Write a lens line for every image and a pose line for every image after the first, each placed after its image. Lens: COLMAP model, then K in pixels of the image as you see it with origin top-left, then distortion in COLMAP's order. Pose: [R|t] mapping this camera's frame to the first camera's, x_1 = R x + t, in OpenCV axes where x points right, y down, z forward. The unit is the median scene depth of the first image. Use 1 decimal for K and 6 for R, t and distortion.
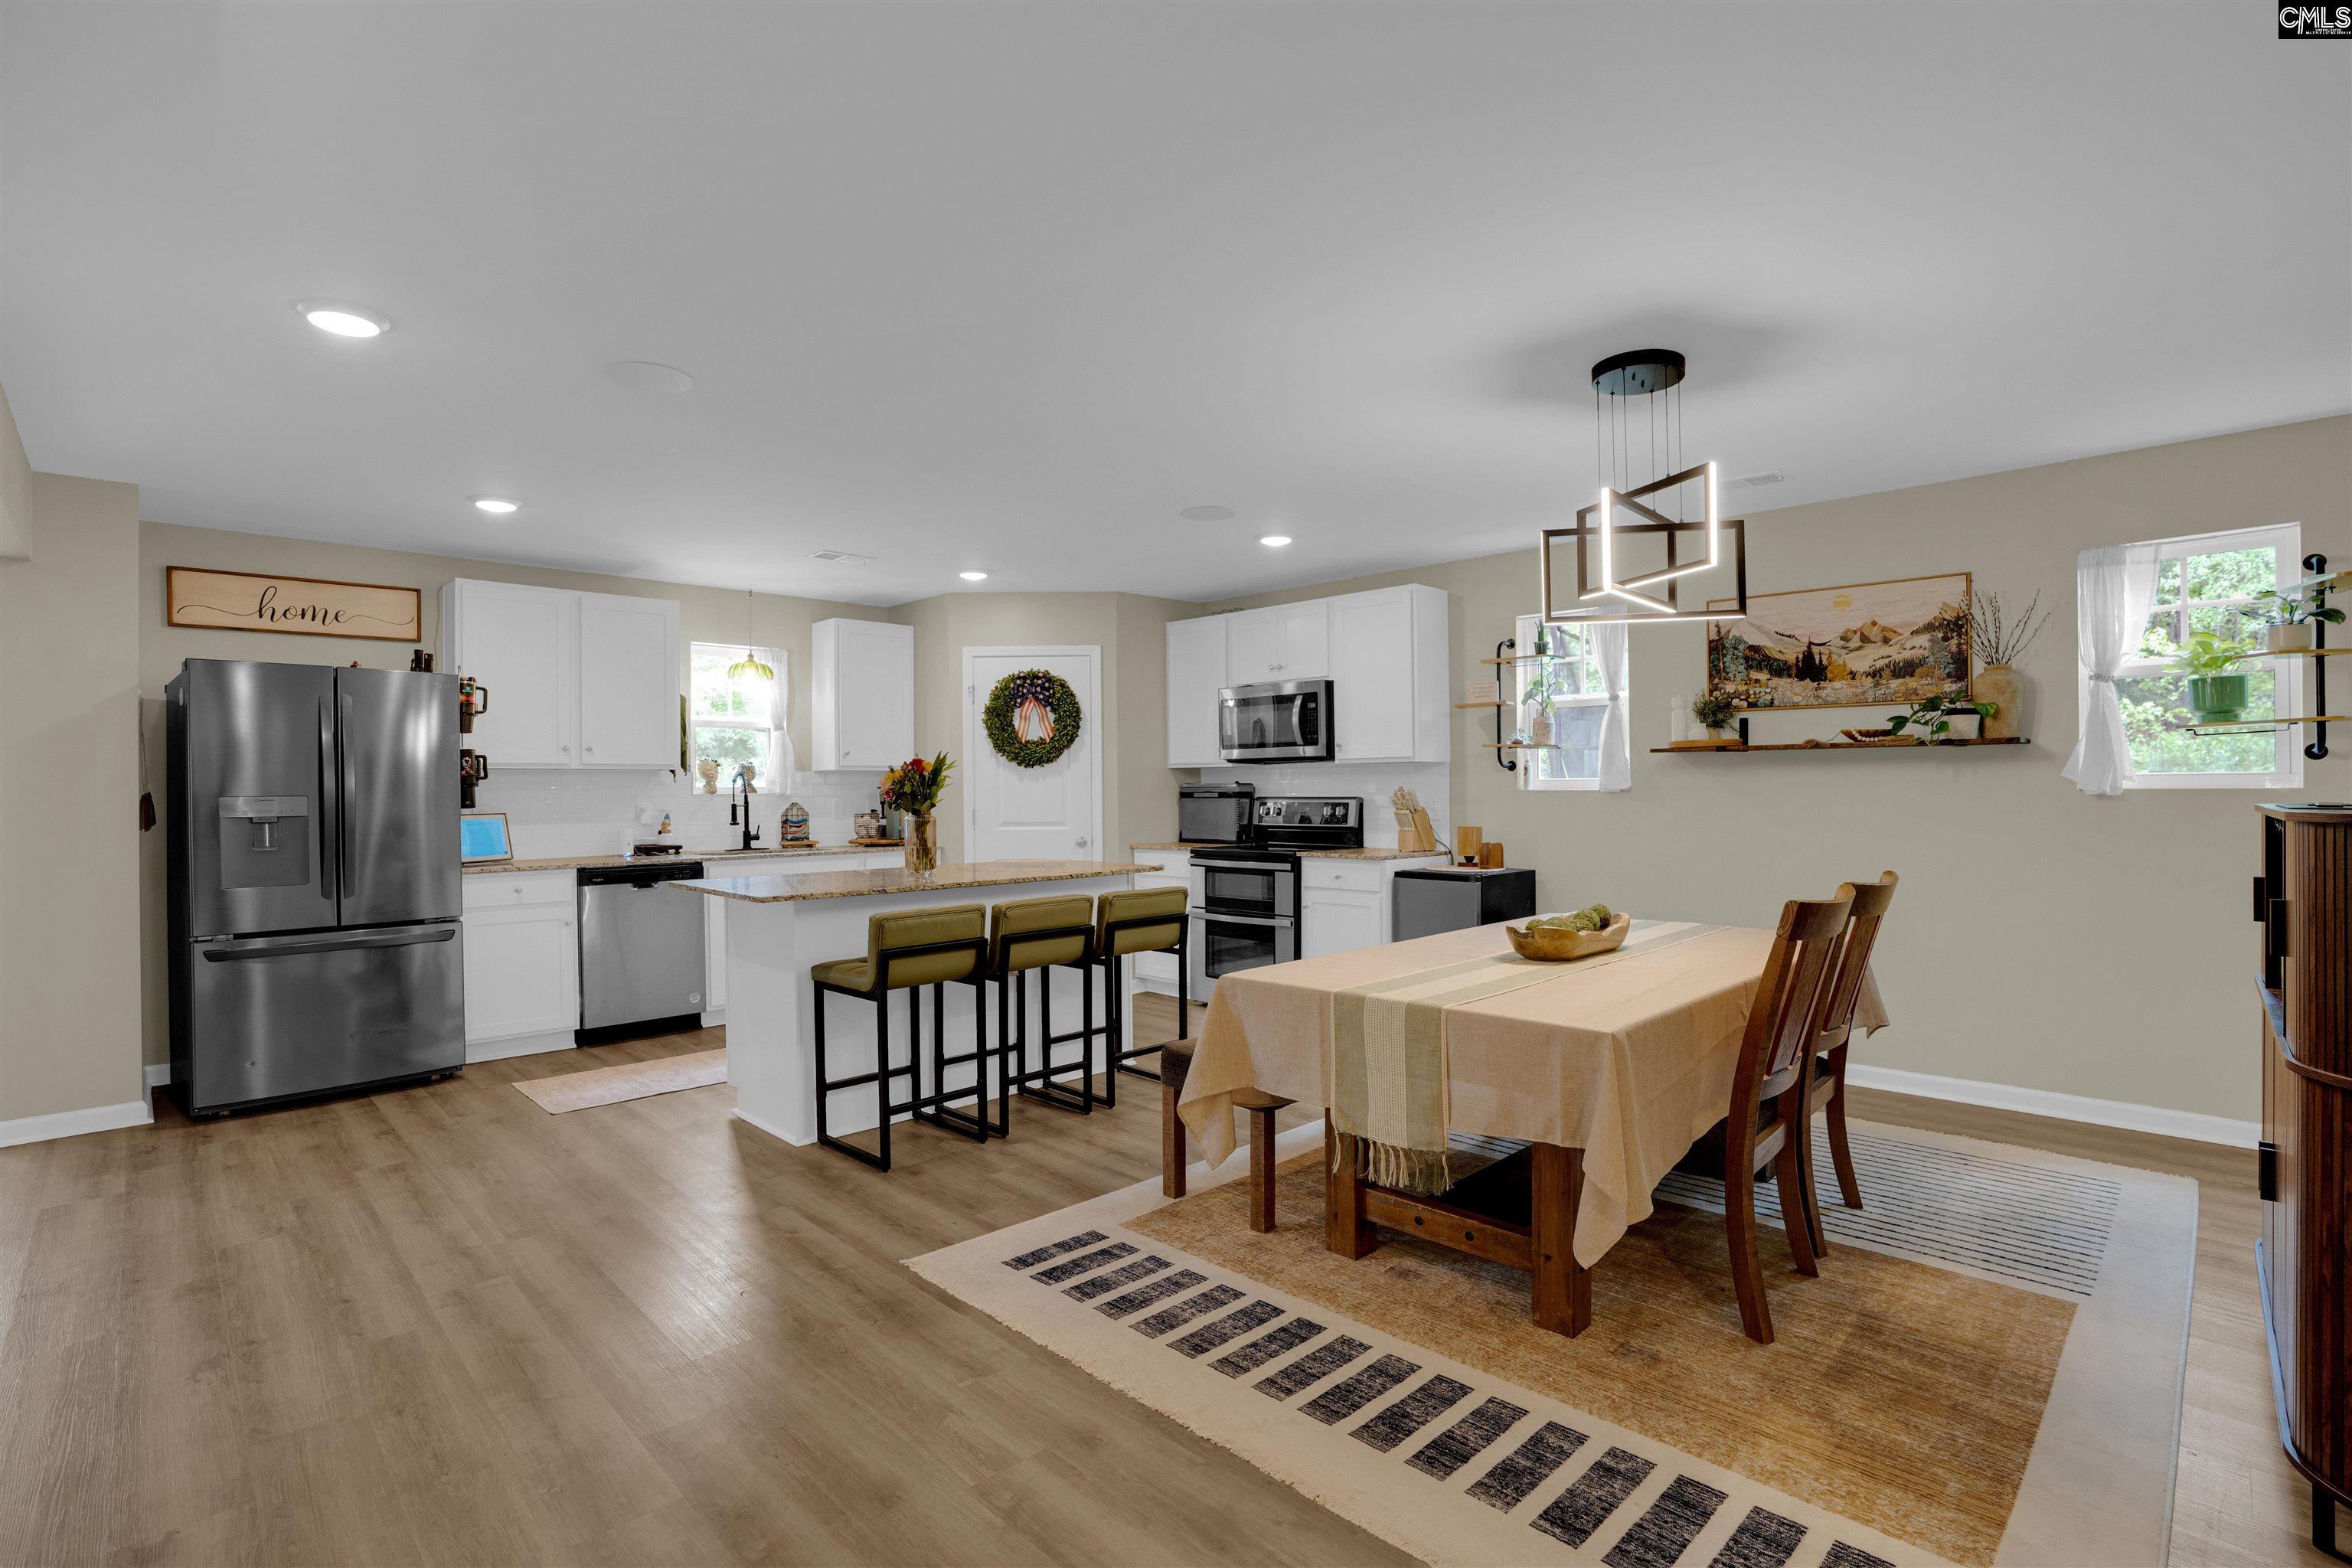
lens RADIAL K [[1081.7, 0, 1176.0], [0, 1081.7, 784.0], [0, 0, 1]] dist [-0.069600, 0.027893]
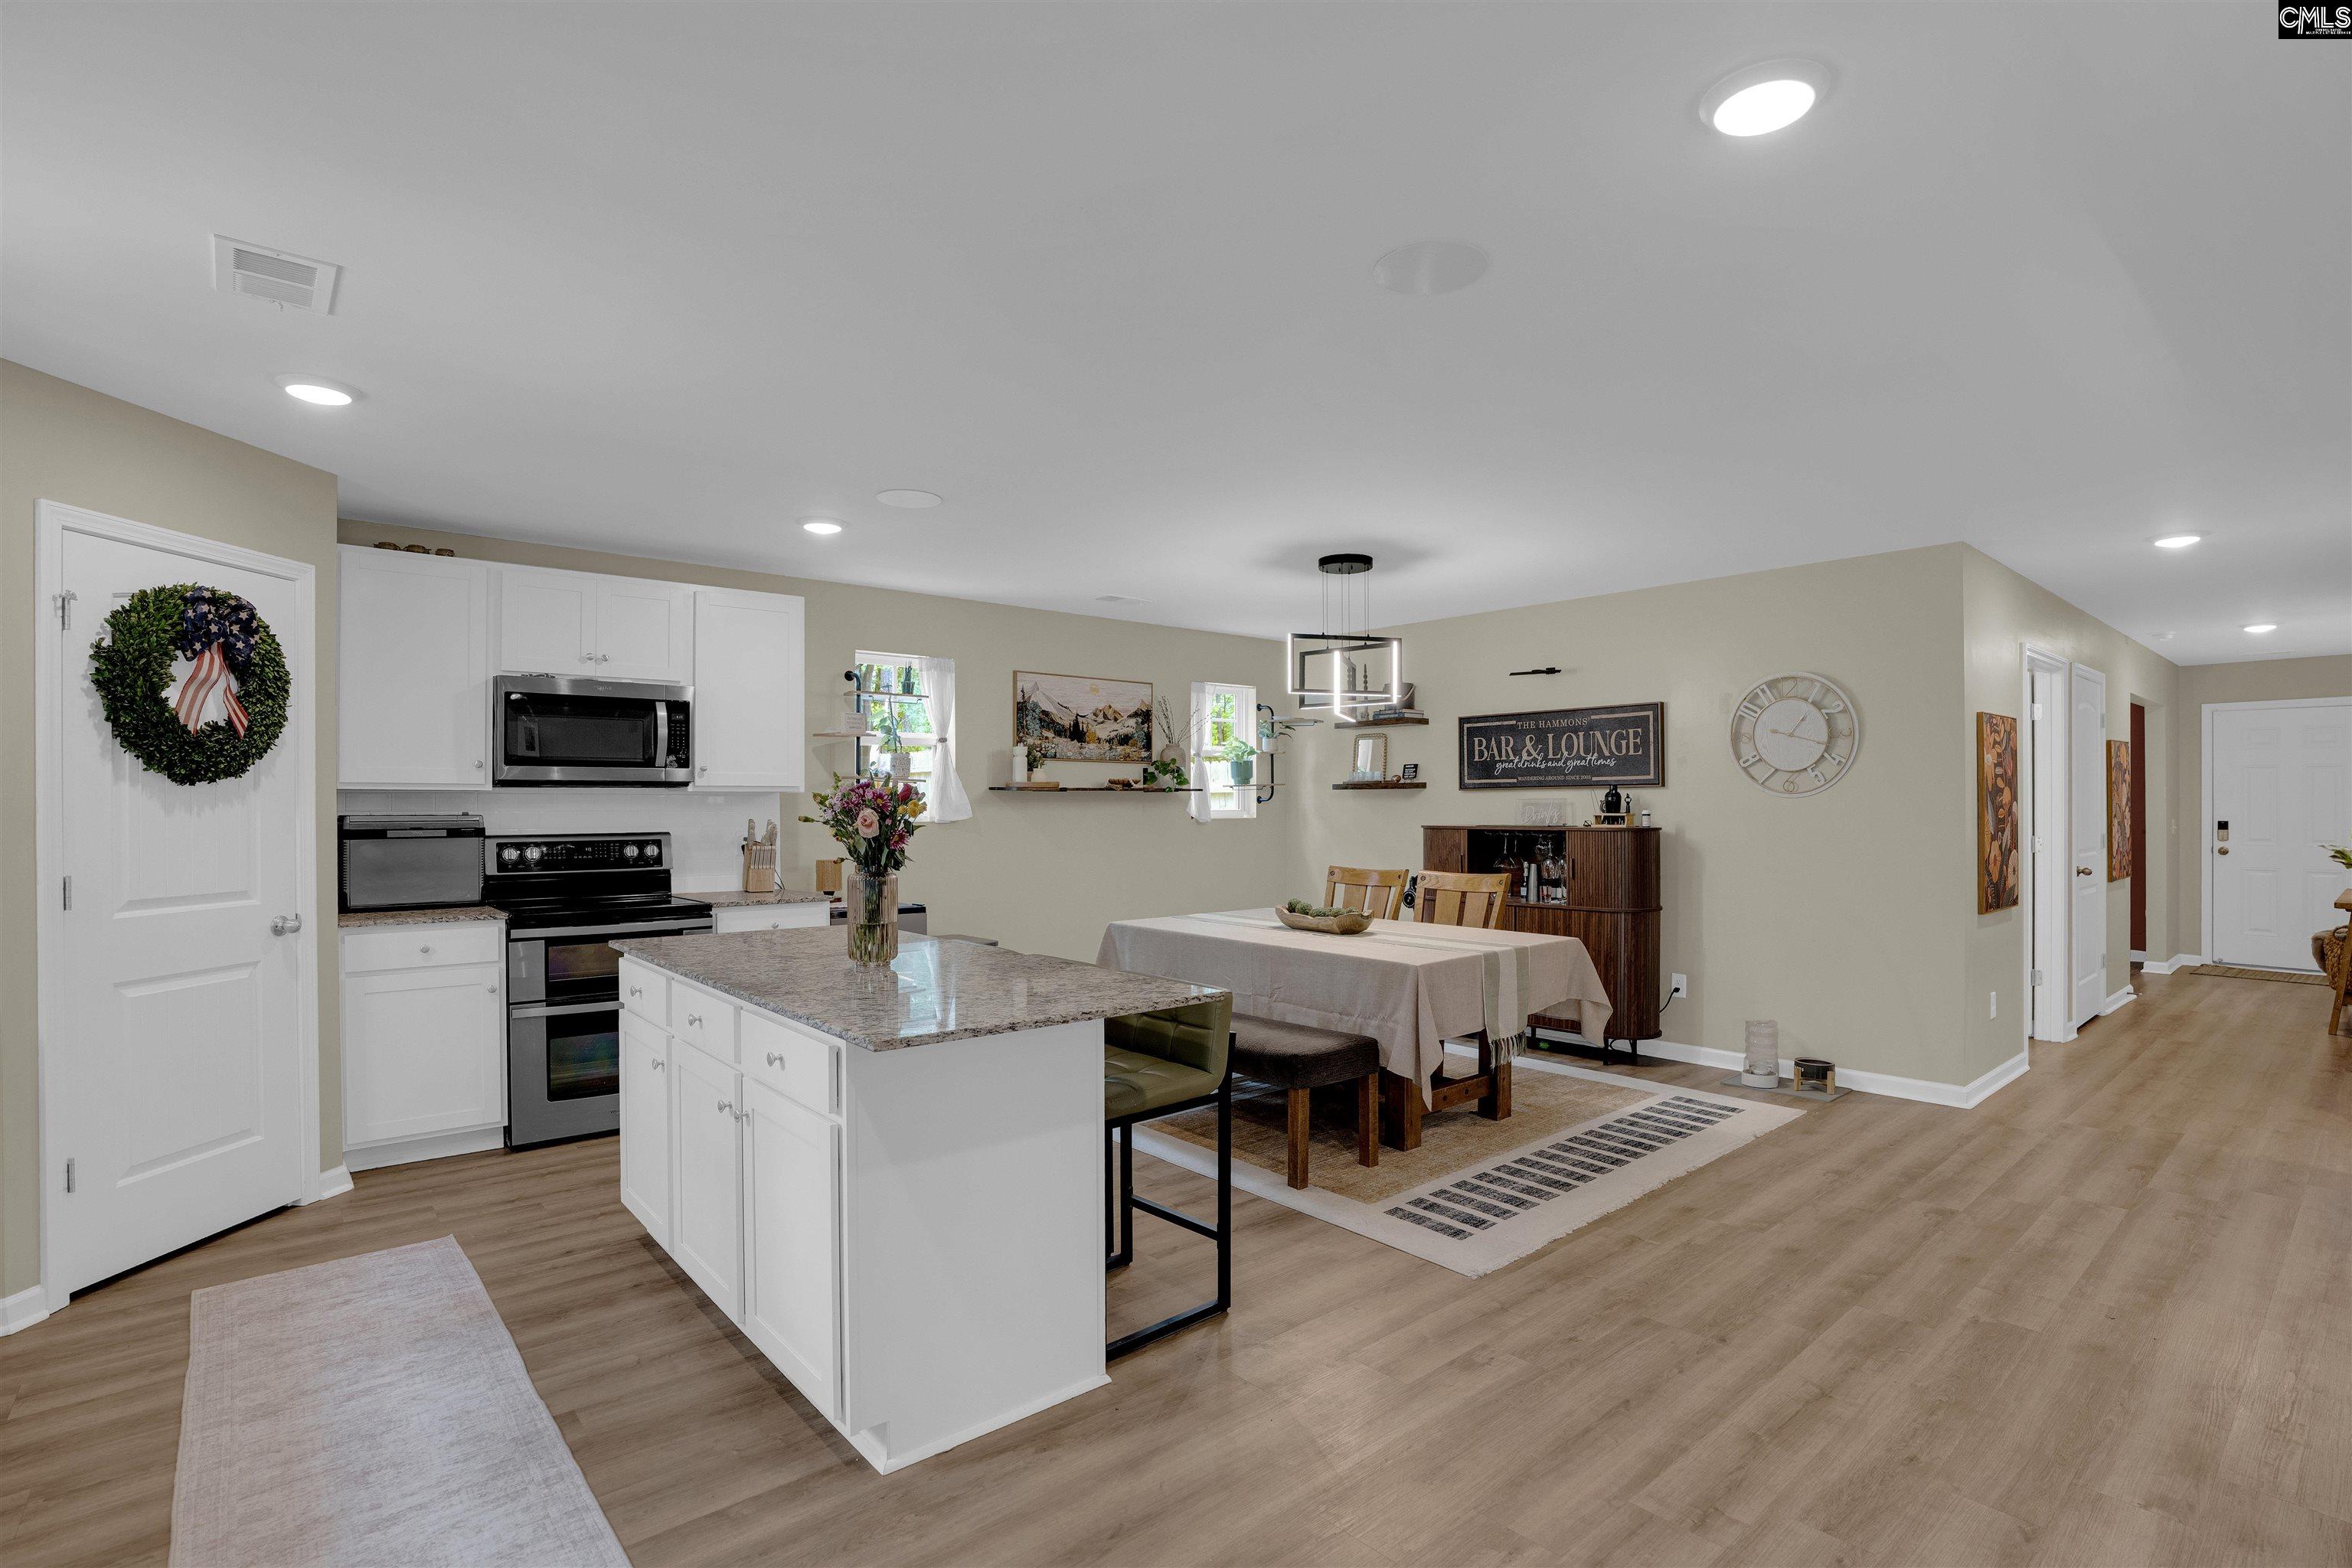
lens RADIAL K [[1119.9, 0, 1178.7], [0, 1119.9, 796.2], [0, 0, 1]] dist [-0.082033, 0.042103]
pose [[0.077119, 0.013567, 0.996930, -0.730065], [-0.002562, 0.999907, -0.013409, -0.005681], [-0.997019, -0.001520, 0.077147, 0.644965]]
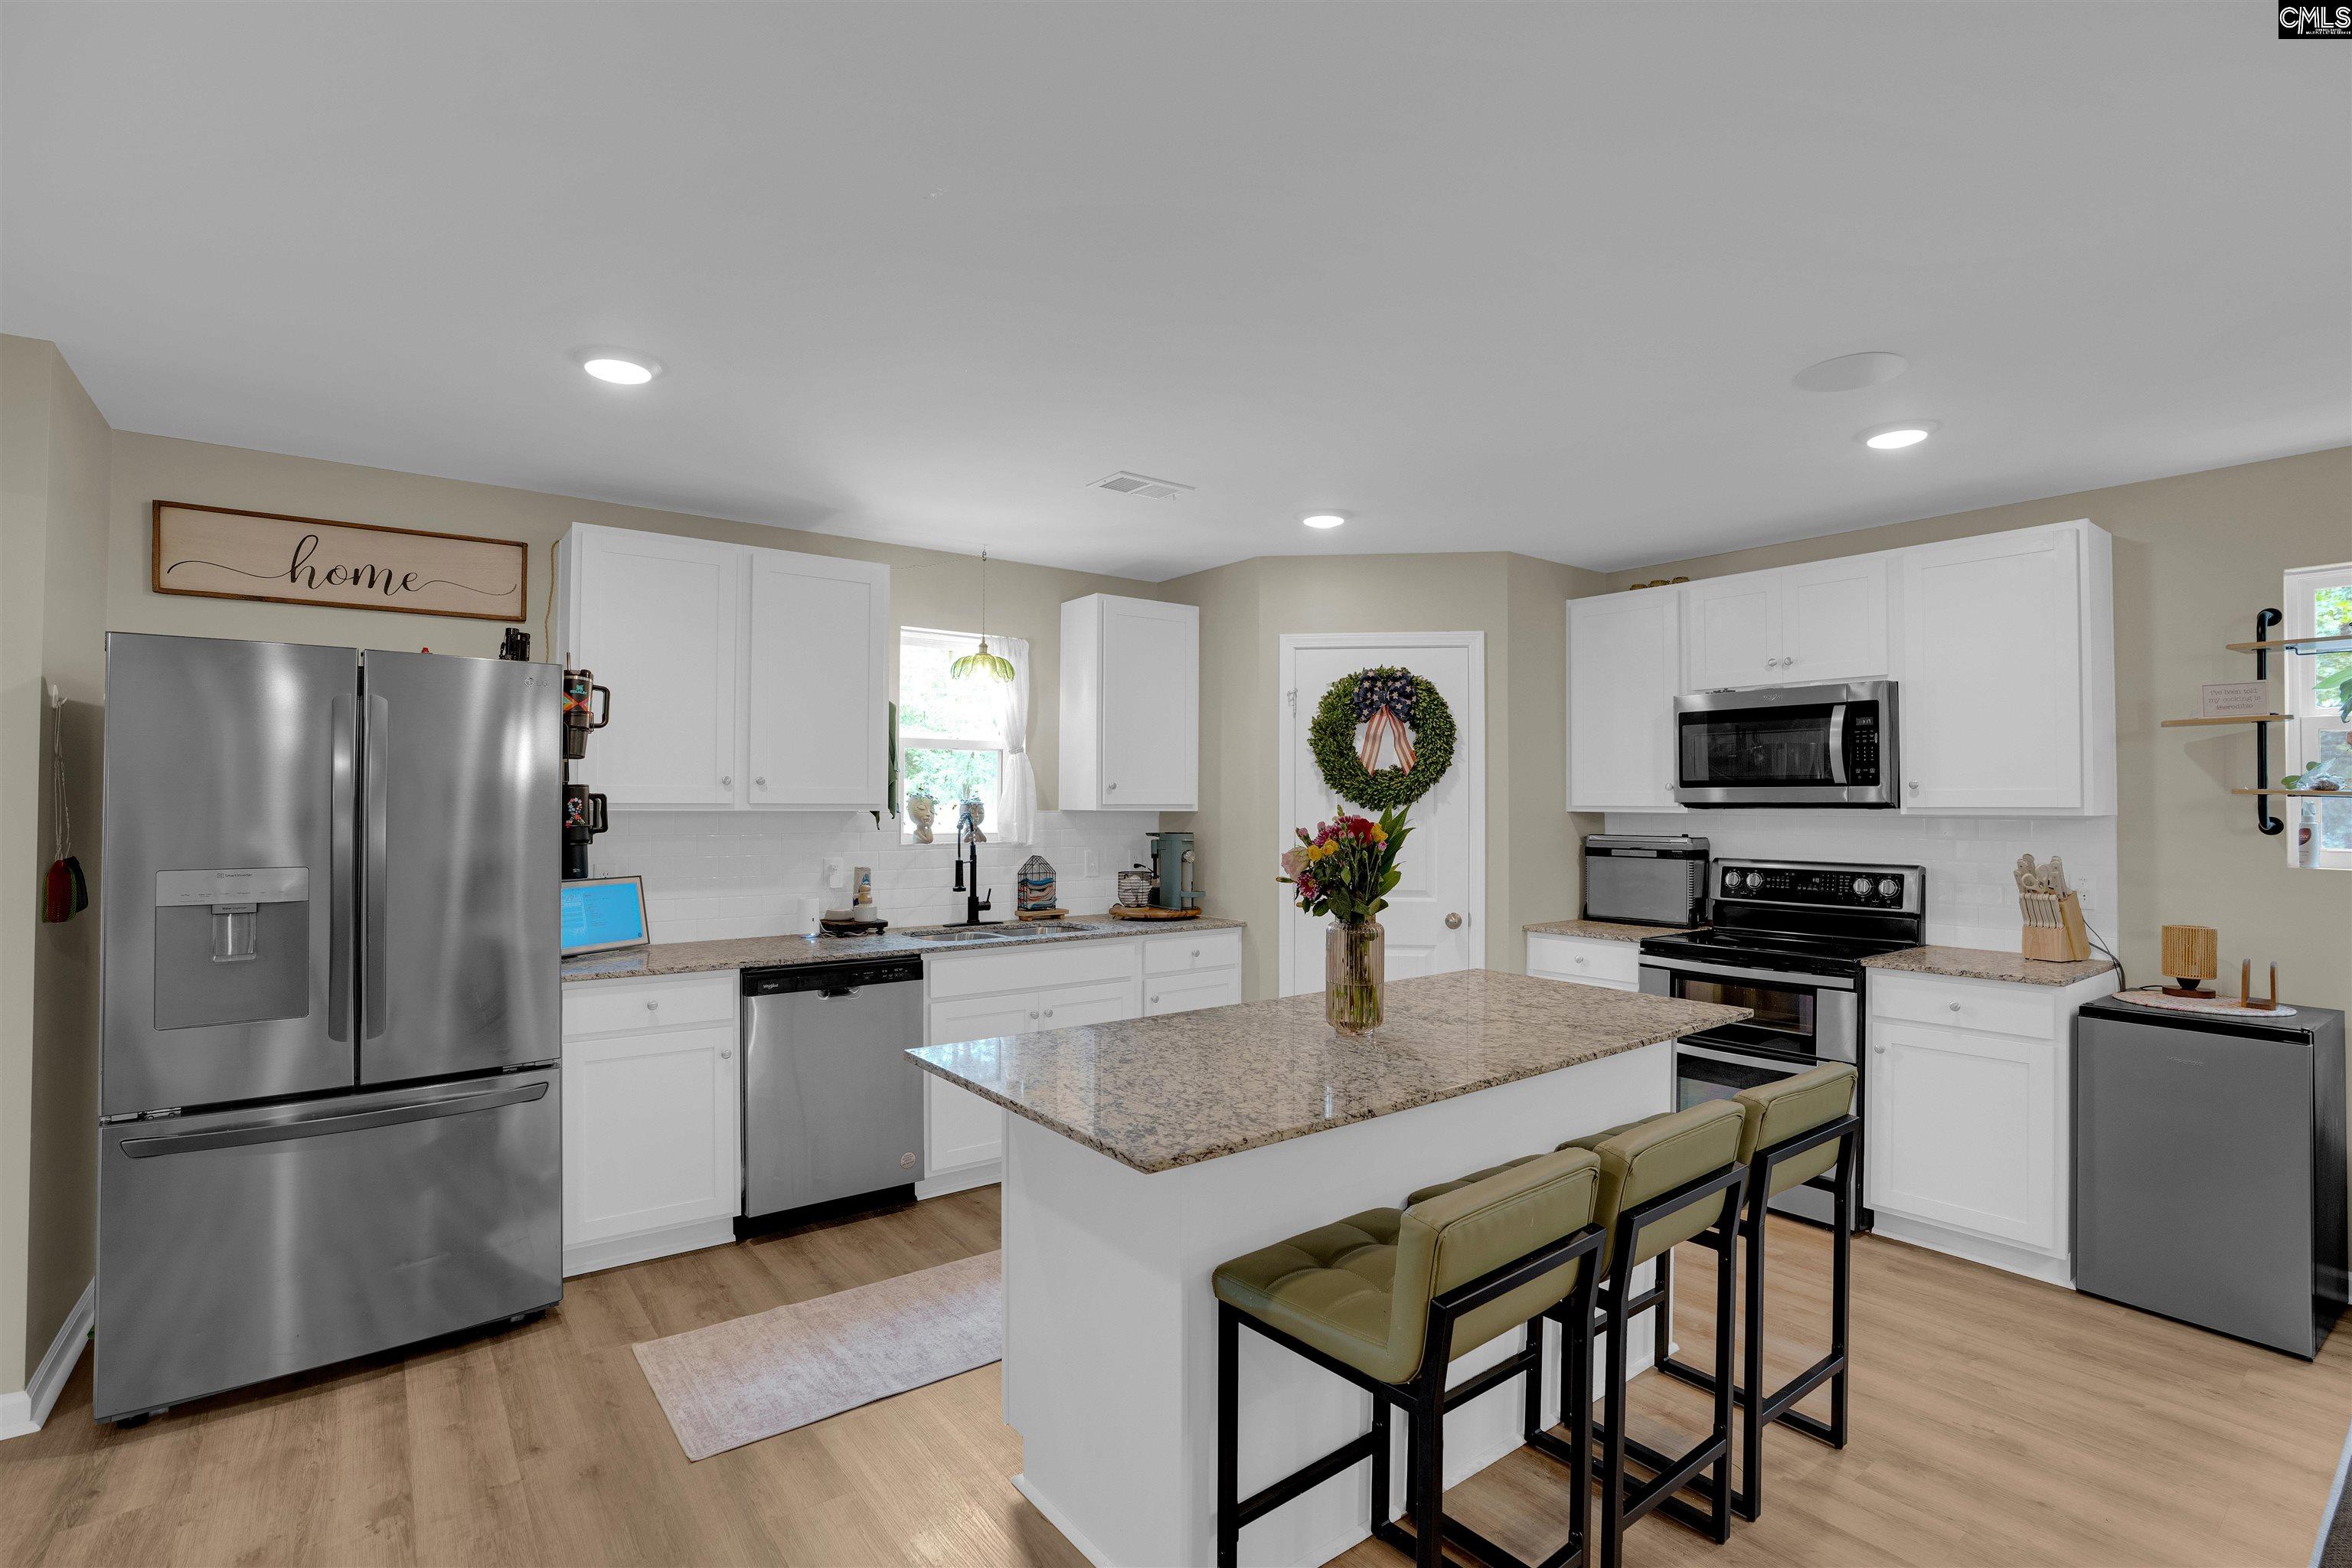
lens RADIAL K [[1081.7, 0, 1176.0], [0, 1081.7, 784.0], [0, 0, 1]] dist [-0.069600, 0.027893]
pose [[0.991373, 0.009969, -0.130690, -0.214962], [-0.011813, 0.999841, -0.013342, -0.026548], [0.130536, 0.014771, 0.991333, 0.383137]]
